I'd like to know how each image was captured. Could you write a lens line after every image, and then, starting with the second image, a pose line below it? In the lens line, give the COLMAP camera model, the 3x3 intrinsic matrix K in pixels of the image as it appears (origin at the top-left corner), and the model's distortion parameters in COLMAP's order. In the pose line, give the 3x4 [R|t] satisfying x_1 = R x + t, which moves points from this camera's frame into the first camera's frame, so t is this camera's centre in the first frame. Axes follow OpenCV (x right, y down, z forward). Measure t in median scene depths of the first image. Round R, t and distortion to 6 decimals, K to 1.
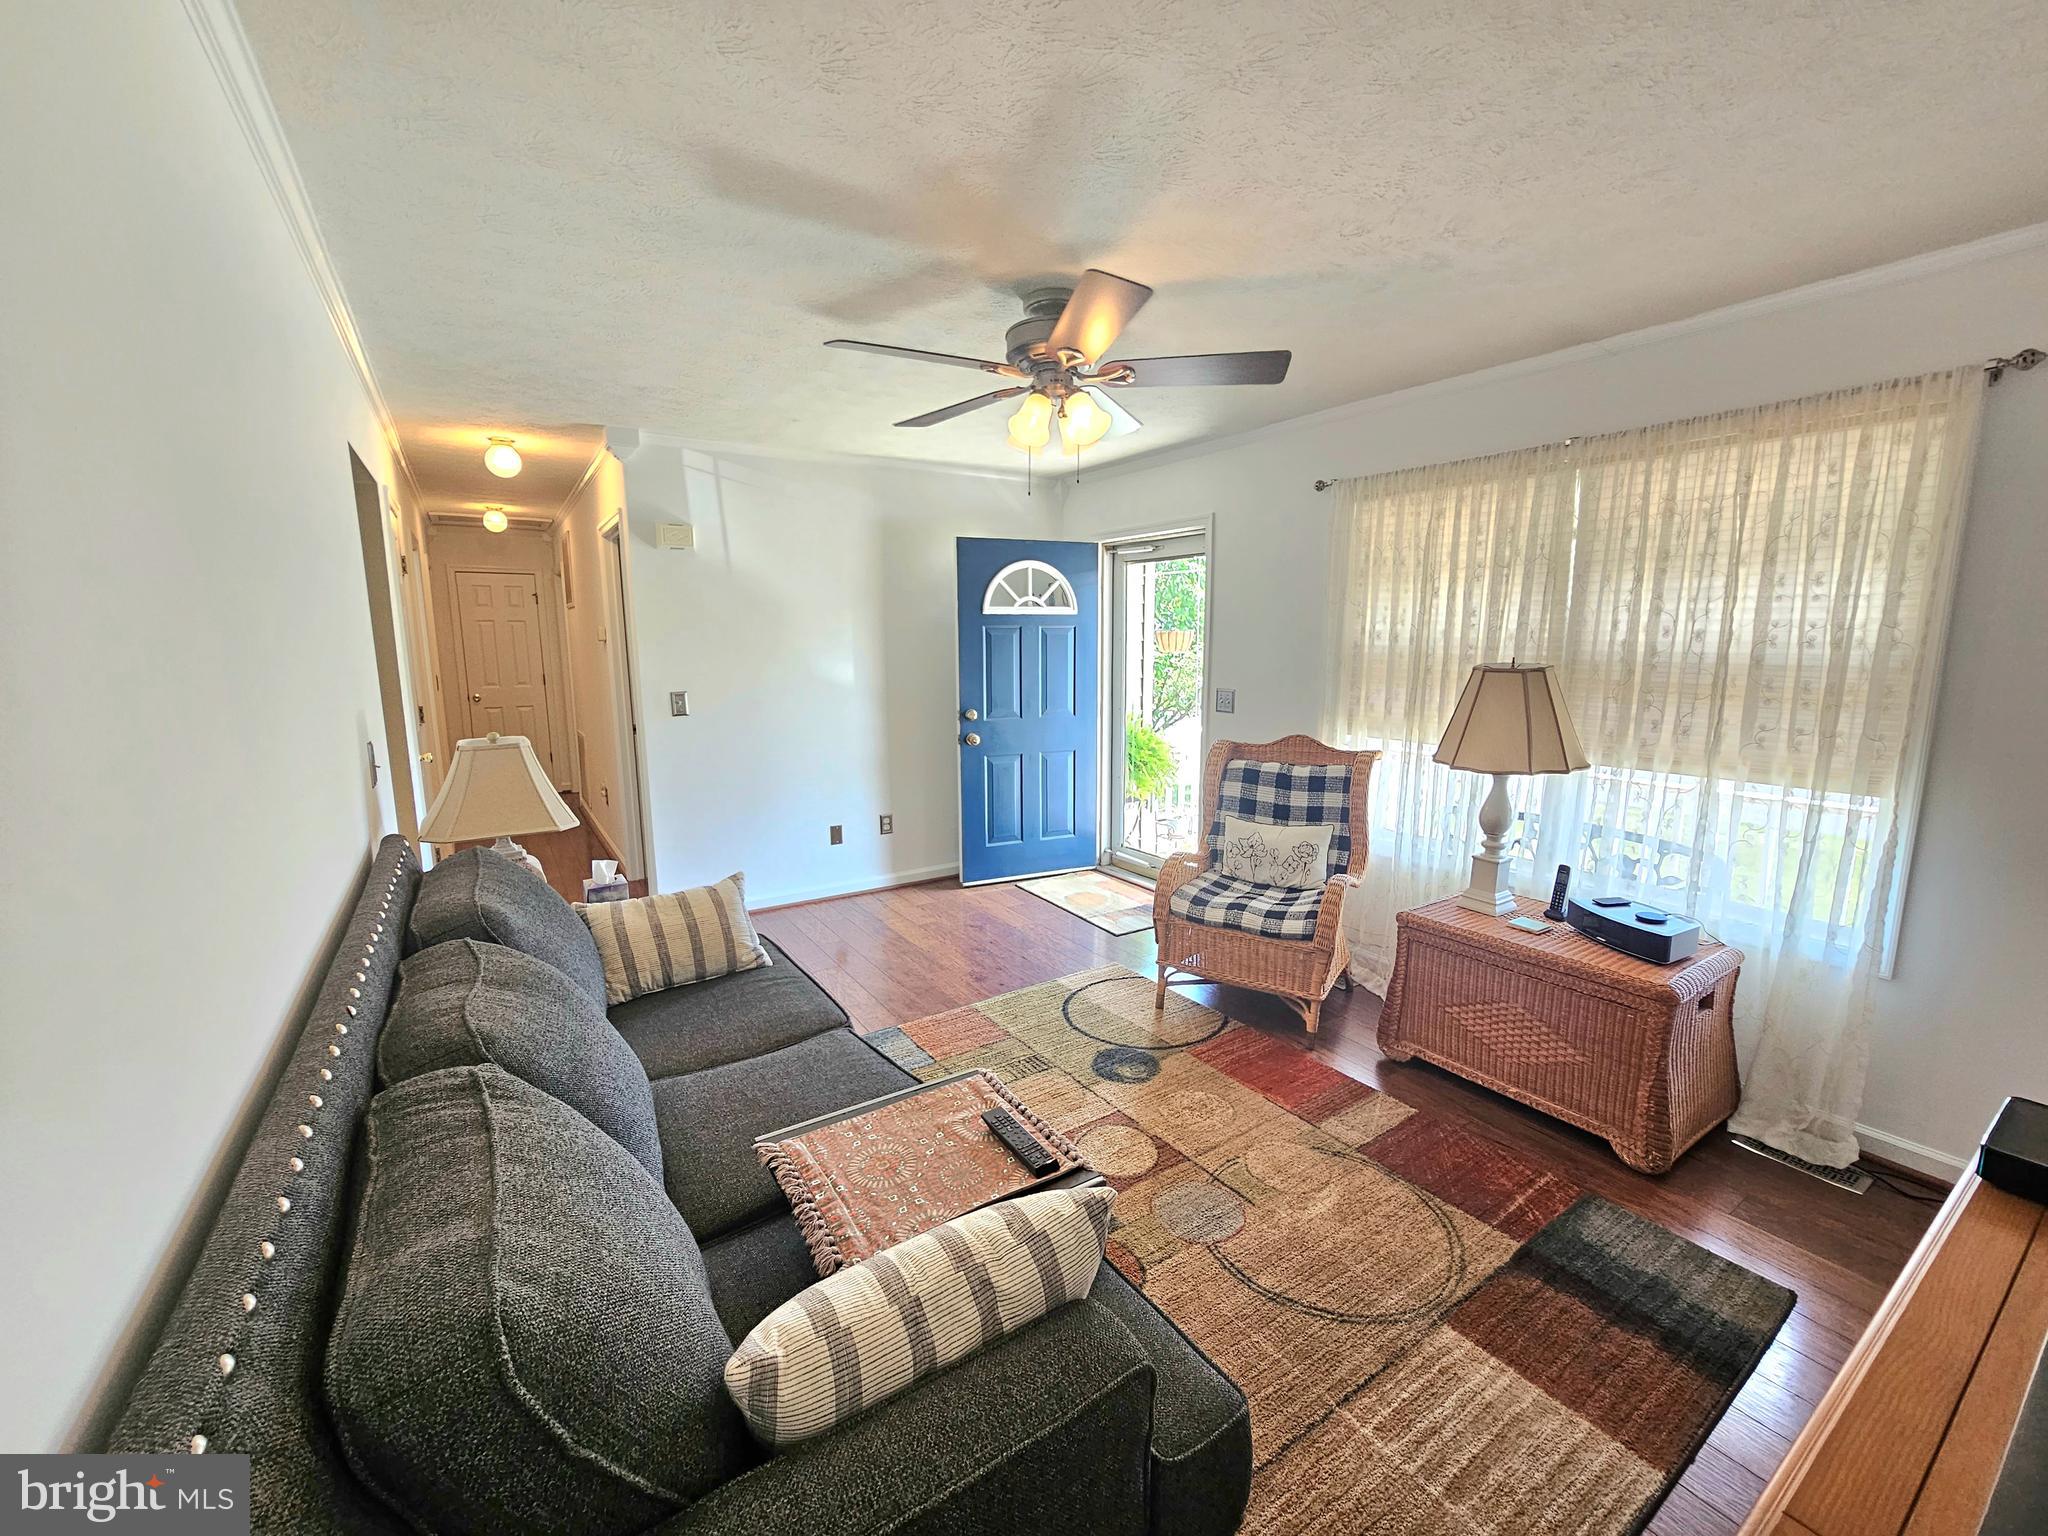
lens RADIAL K [[839.5, 0, 1023.3], [0, 839.5, 769.2], [0, 0, 1]] dist [-0.000529, 0.001750]
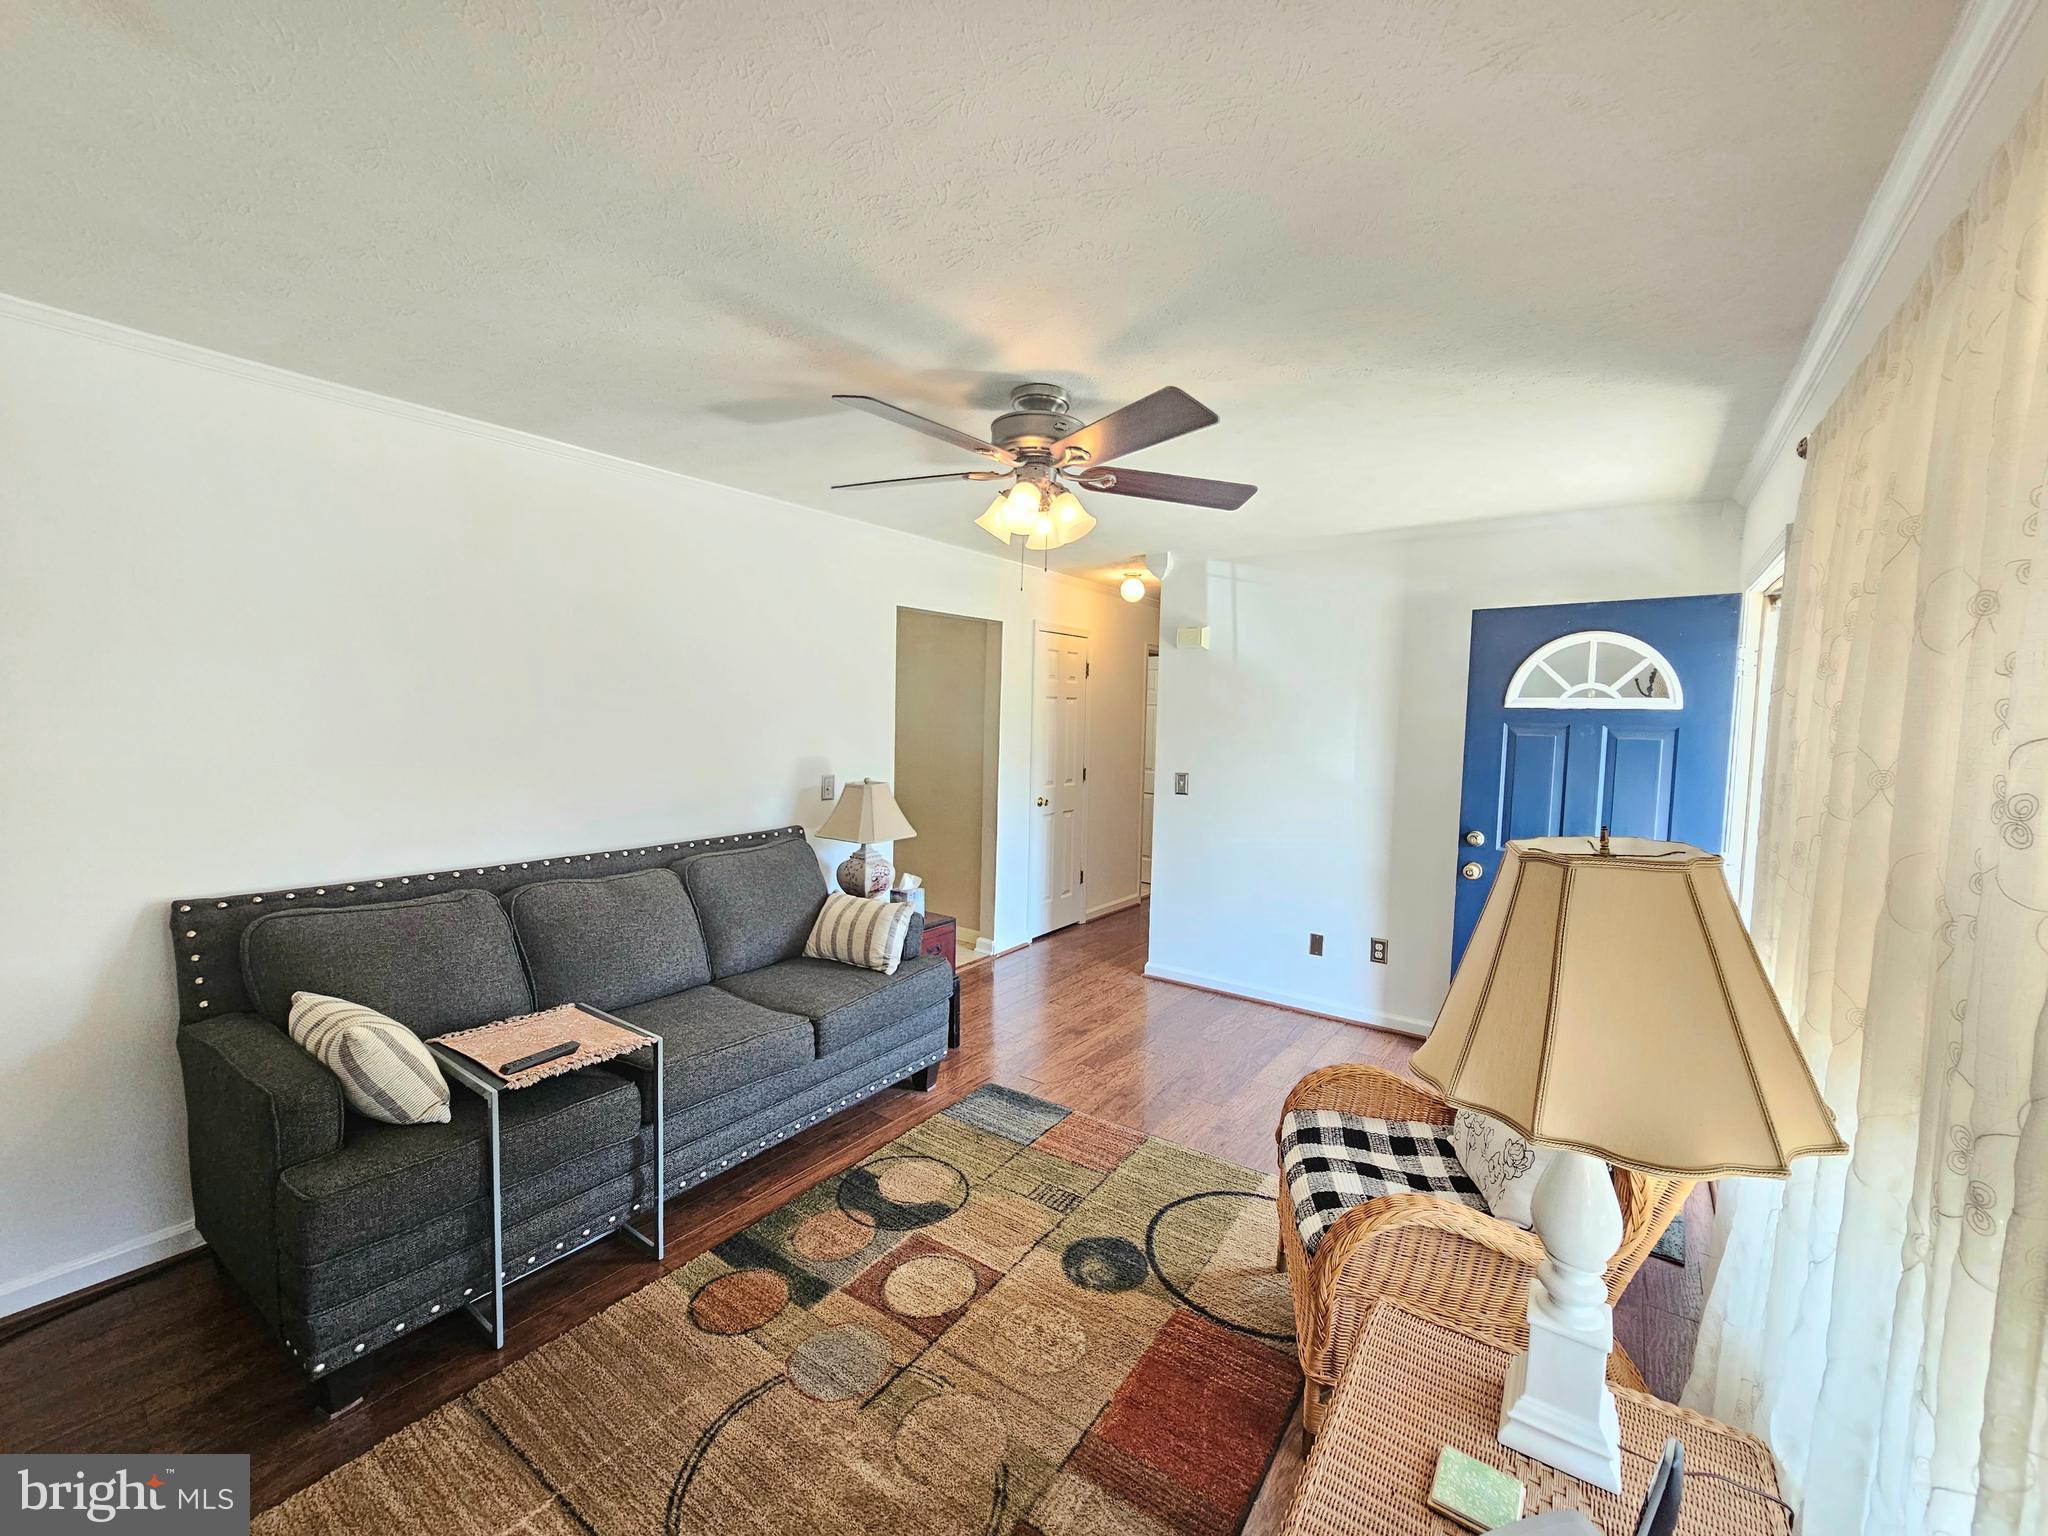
lens RADIAL K [[839.5, 0, 1032.1], [0, 839.5, 767.7], [0, 0, 1]] dist [-0.000529, 0.001750]
pose [[0.372573, 0.076225, -0.924867, 0.553347], [-0.171986, 0.985027, 0.011901, -0.077297], [0.911927, 0.154631, 0.380104, 0.384370]]
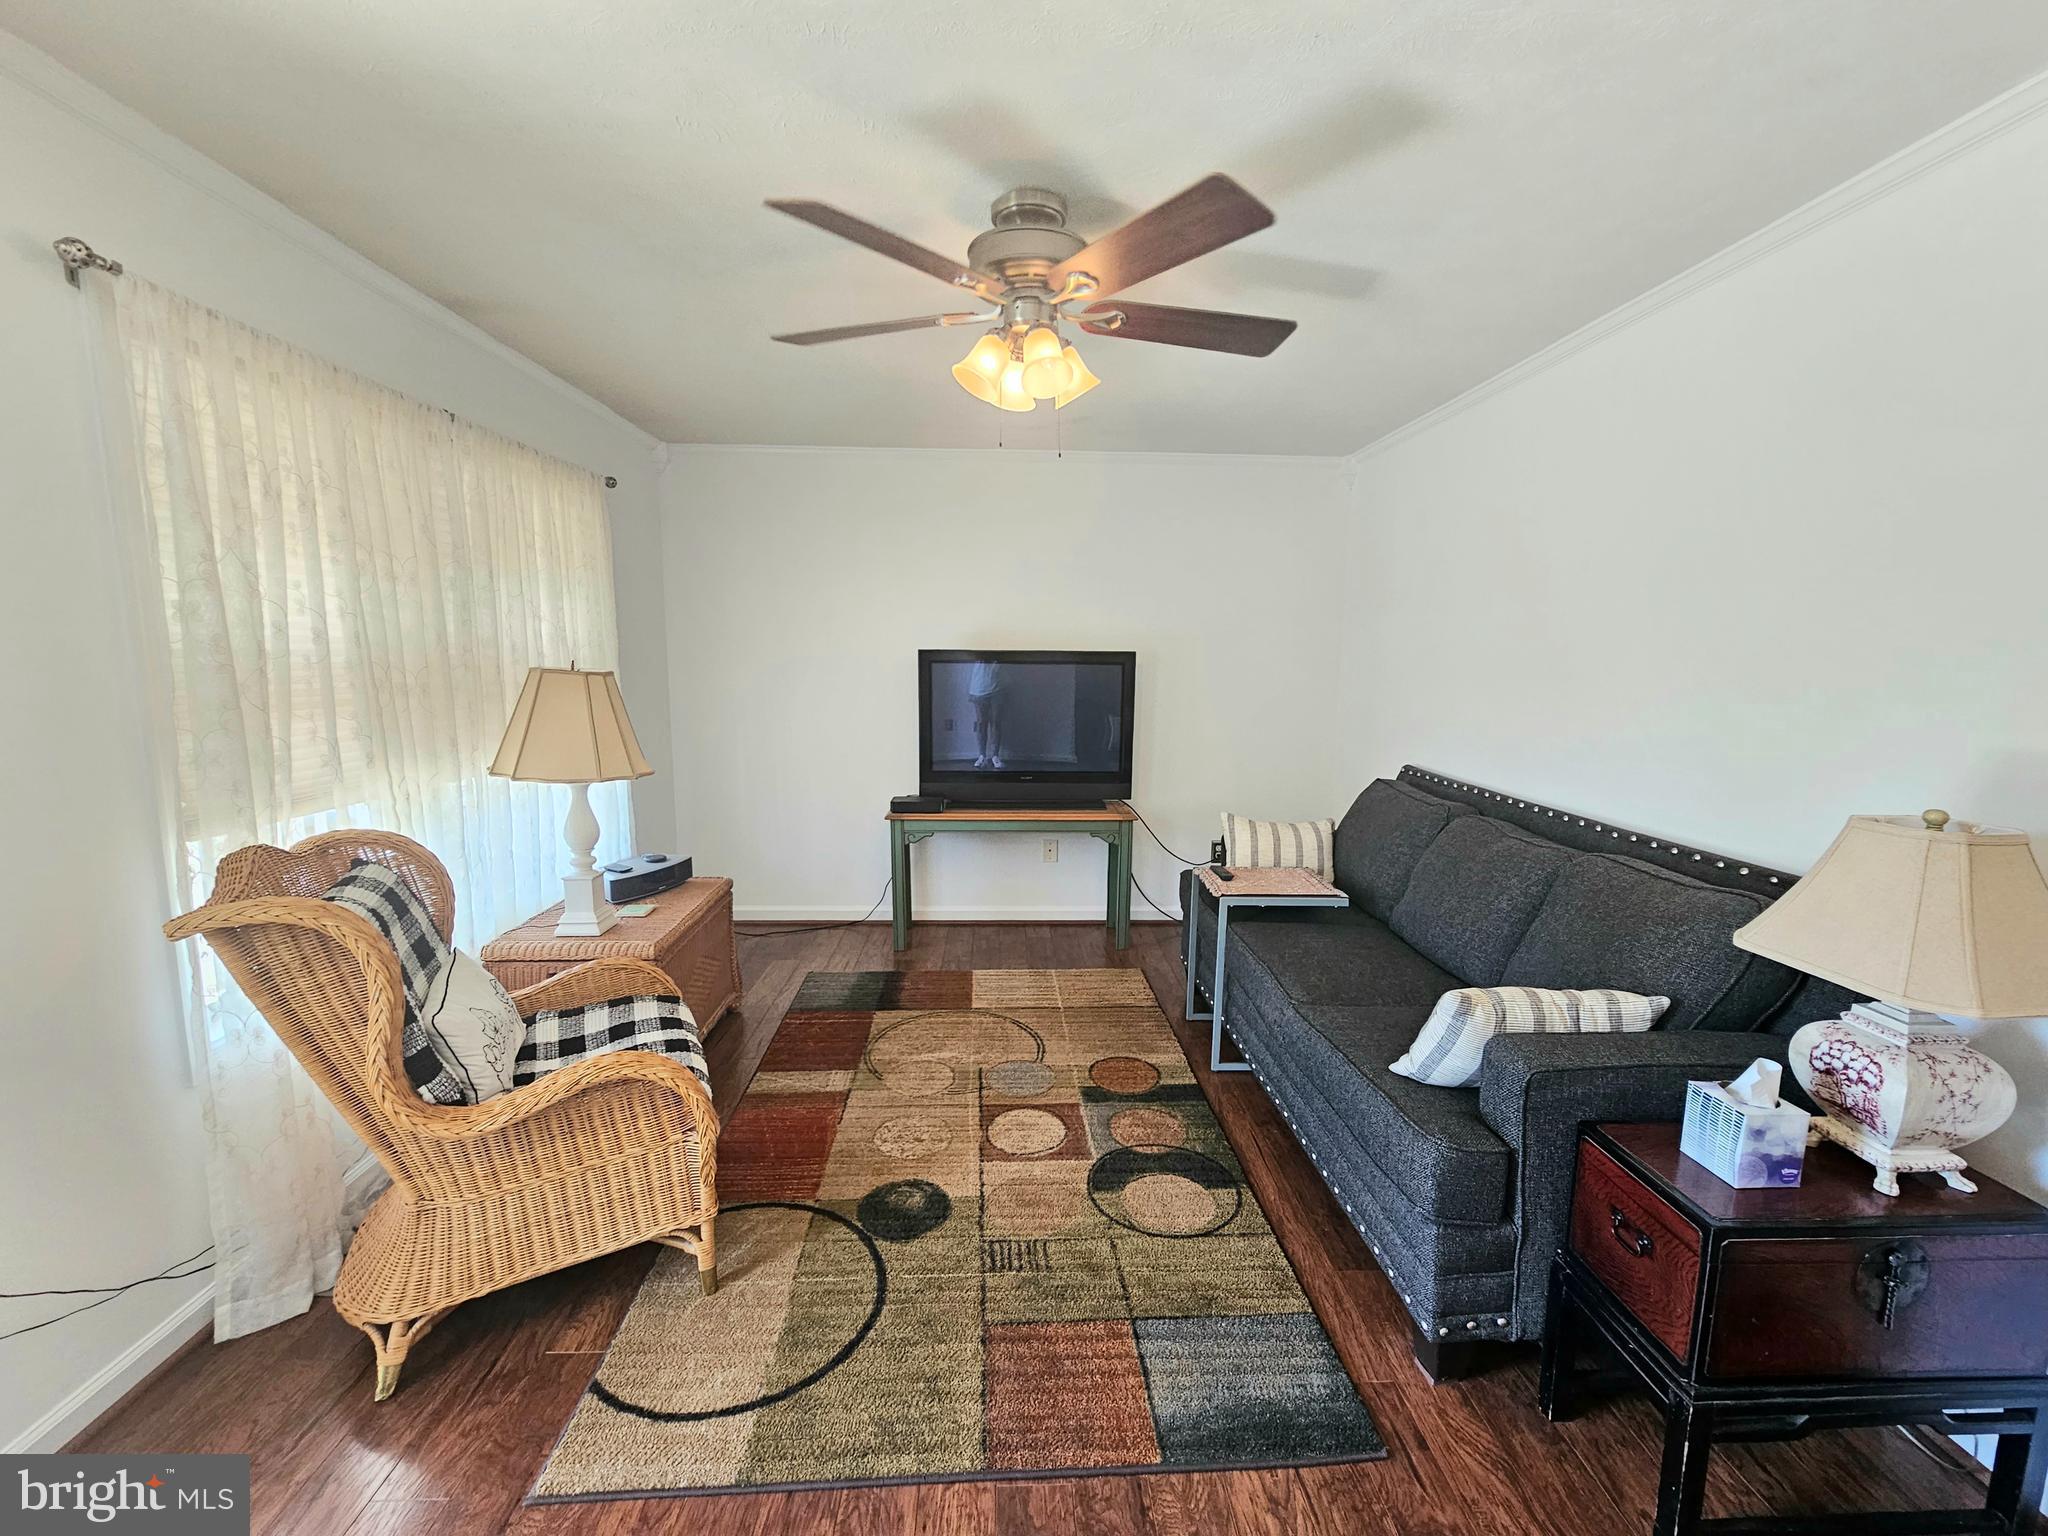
lens RADIAL K [[839.5, 0, 1033.3], [0, 839.5, 769.2], [0, 0, 1]] dist [-0.000529, 0.001750]
pose [[-0.860302, -0.073327, 0.504483, -0.226951], [0.077065, 0.959522, 0.270886, -0.152153], [-0.503926, 0.271922, -0.819828, 1.001127]]
